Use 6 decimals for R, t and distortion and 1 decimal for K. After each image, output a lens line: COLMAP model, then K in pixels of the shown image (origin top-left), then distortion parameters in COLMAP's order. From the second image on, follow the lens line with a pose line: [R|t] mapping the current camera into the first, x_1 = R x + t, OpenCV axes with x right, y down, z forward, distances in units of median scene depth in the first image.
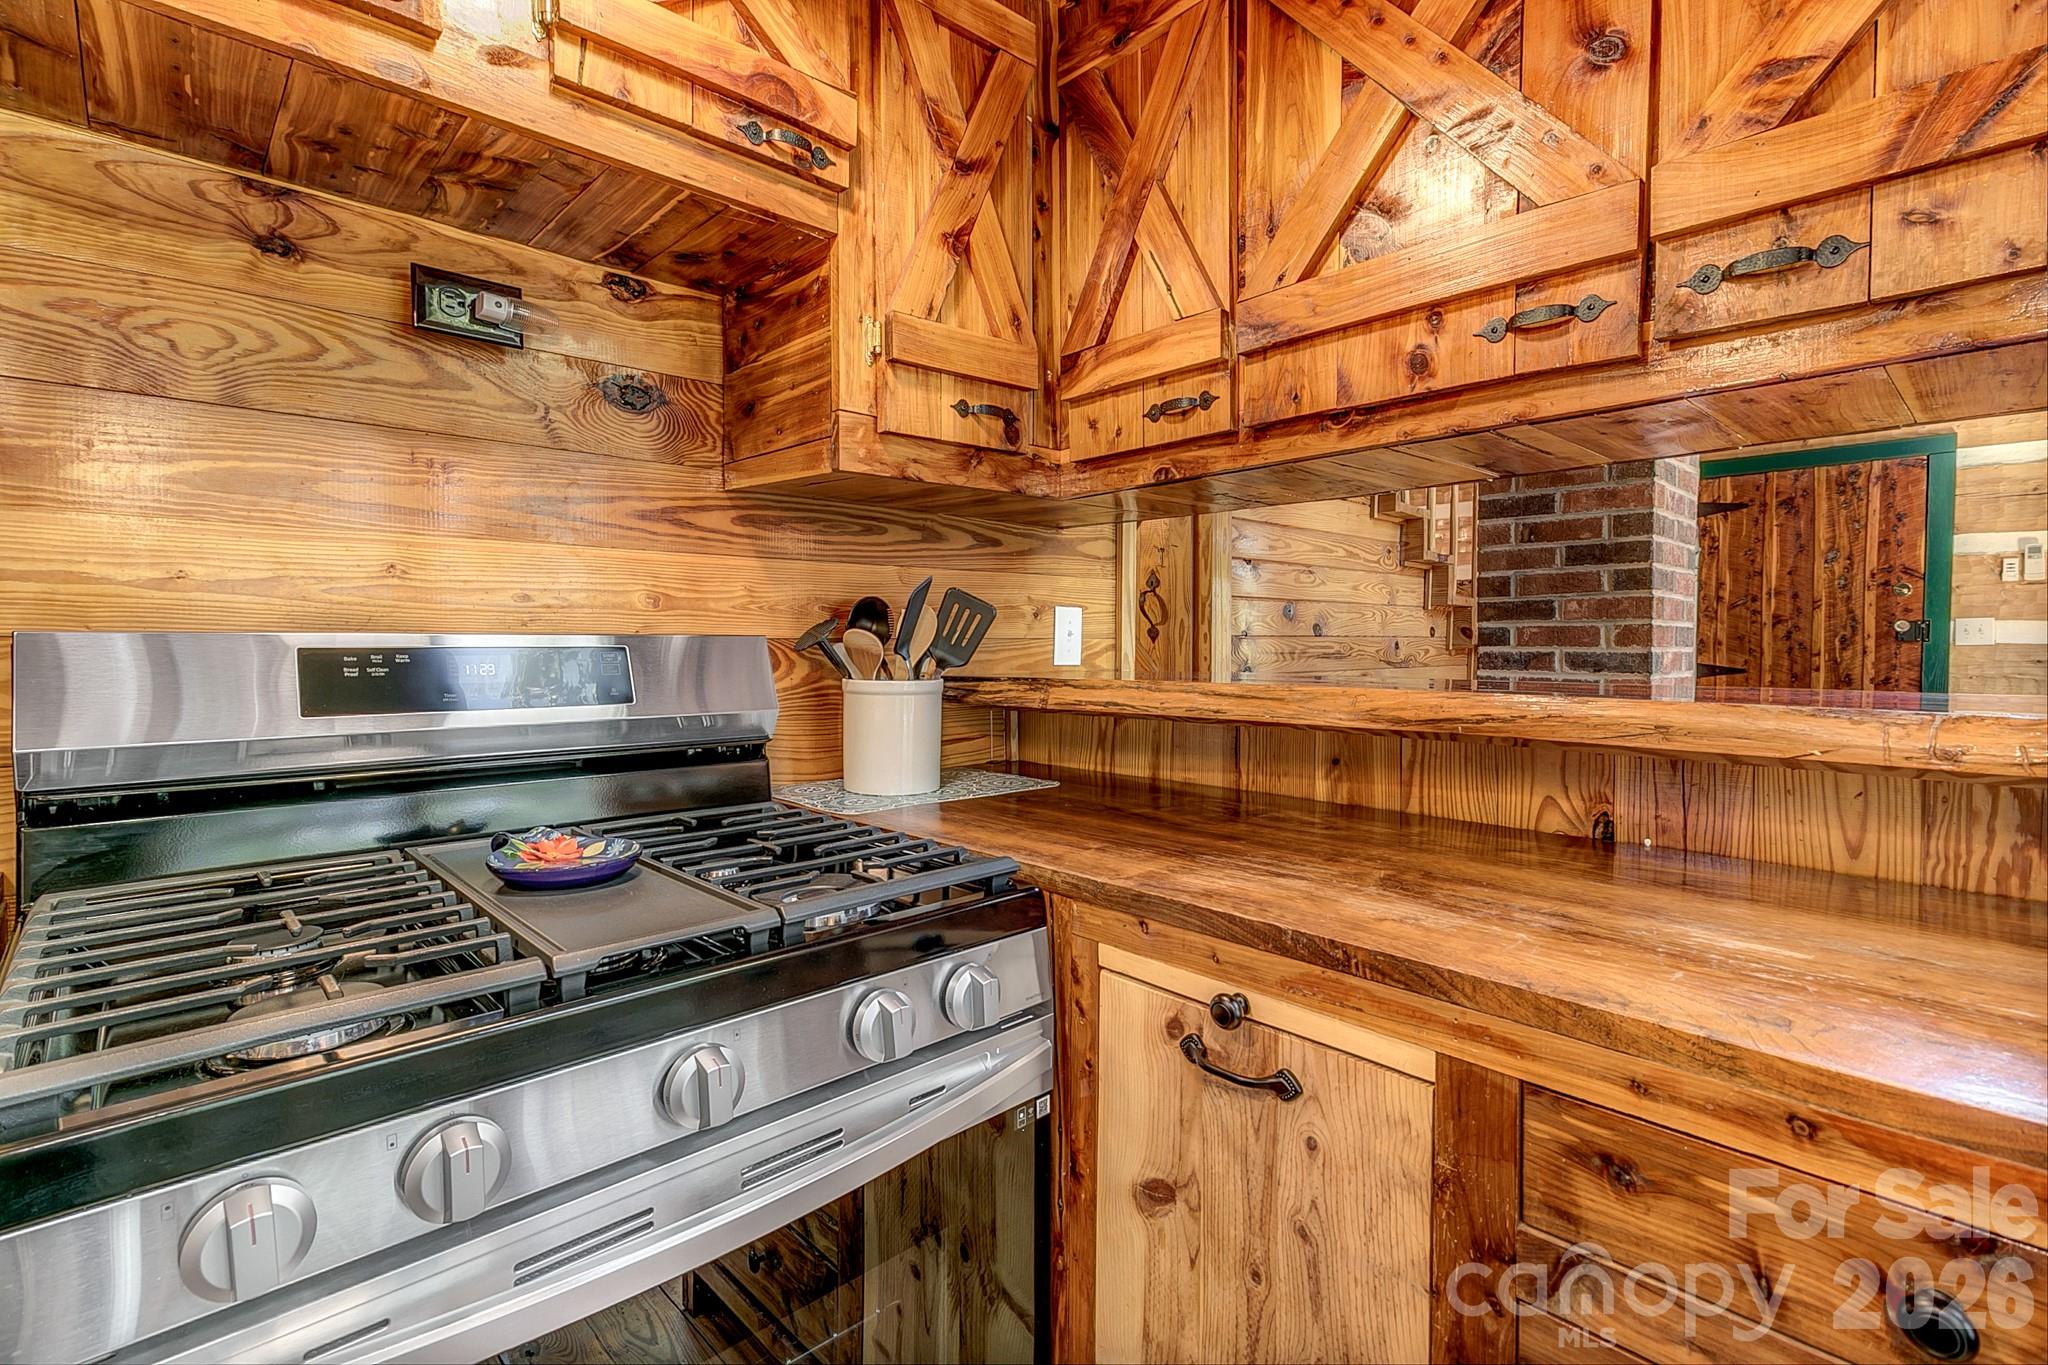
lens RADIAL K [[933.5, 0, 1021.6], [0, 933.5, 664.0], [0, 0, 1]] dist [0.000985, 0.000538]
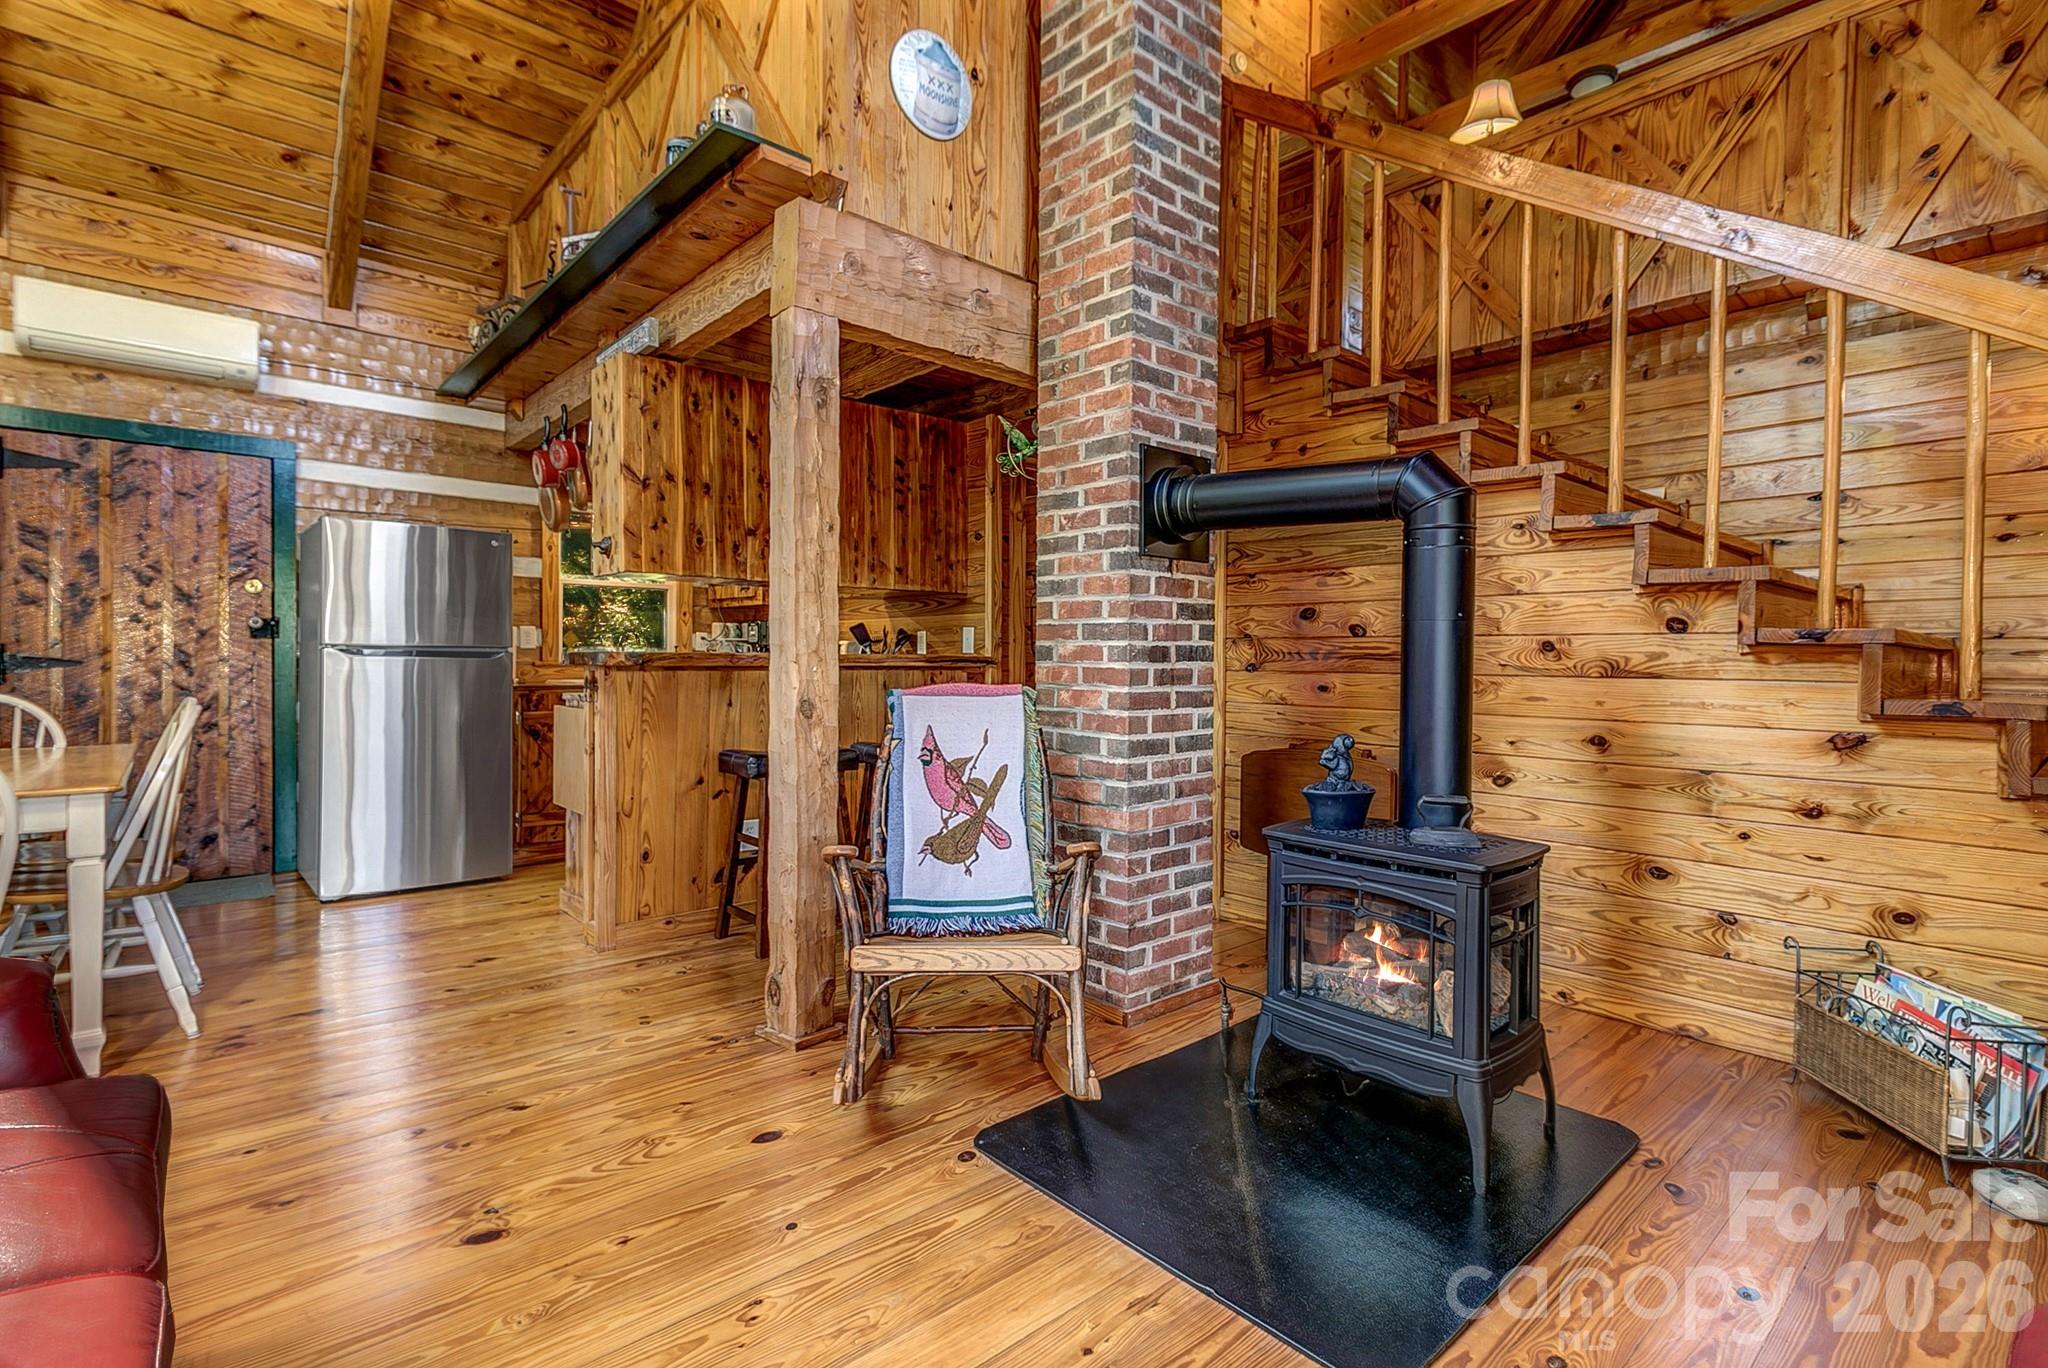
lens RADIAL K [[962.9, 0, 1017.3], [0, 962.9, 674.7], [0, 0, 1]] dist [0.002149, 0.000500]
pose [[-0.030364, 0.017645, -0.999383, 2.506682], [-0.034177, 0.999241, 0.018681, 0.007216], [0.998954, 0.034723, -0.029738, 1.236801]]
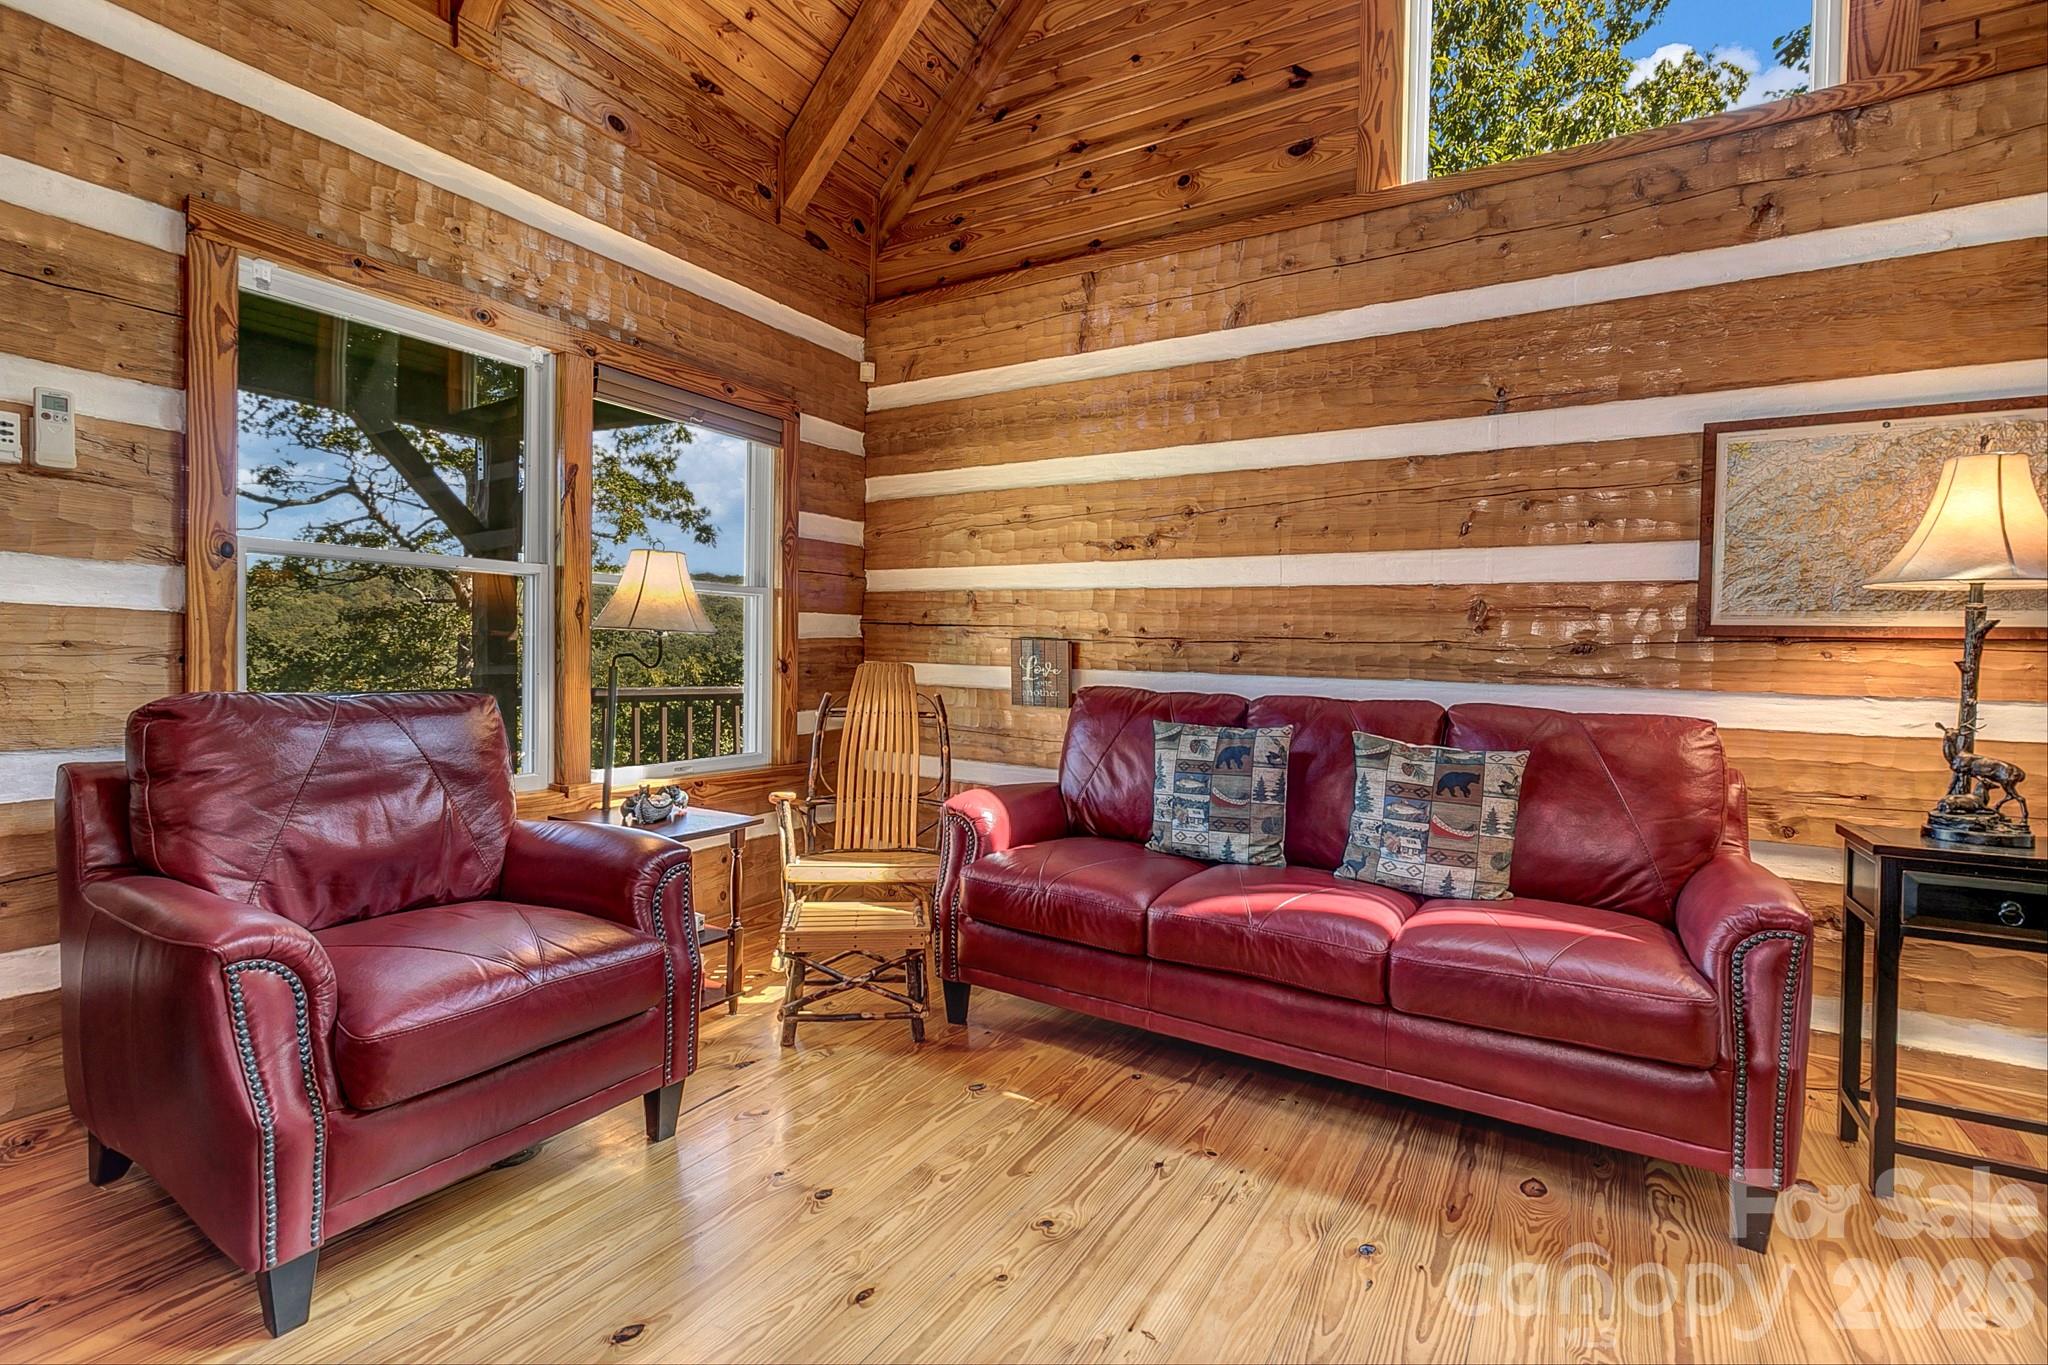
lens RADIAL K [[933.5, 0, 1021.6], [0, 933.5, 664.0], [0, 0, 1]] dist [0.000985, 0.000538]
pose [[-0.275717, -0.018588, 0.961059, 1.103334], [0.003708, 0.999785, 0.020401, -0.000743], [-0.961232, 0.009189, -0.275589, 1.461495]]
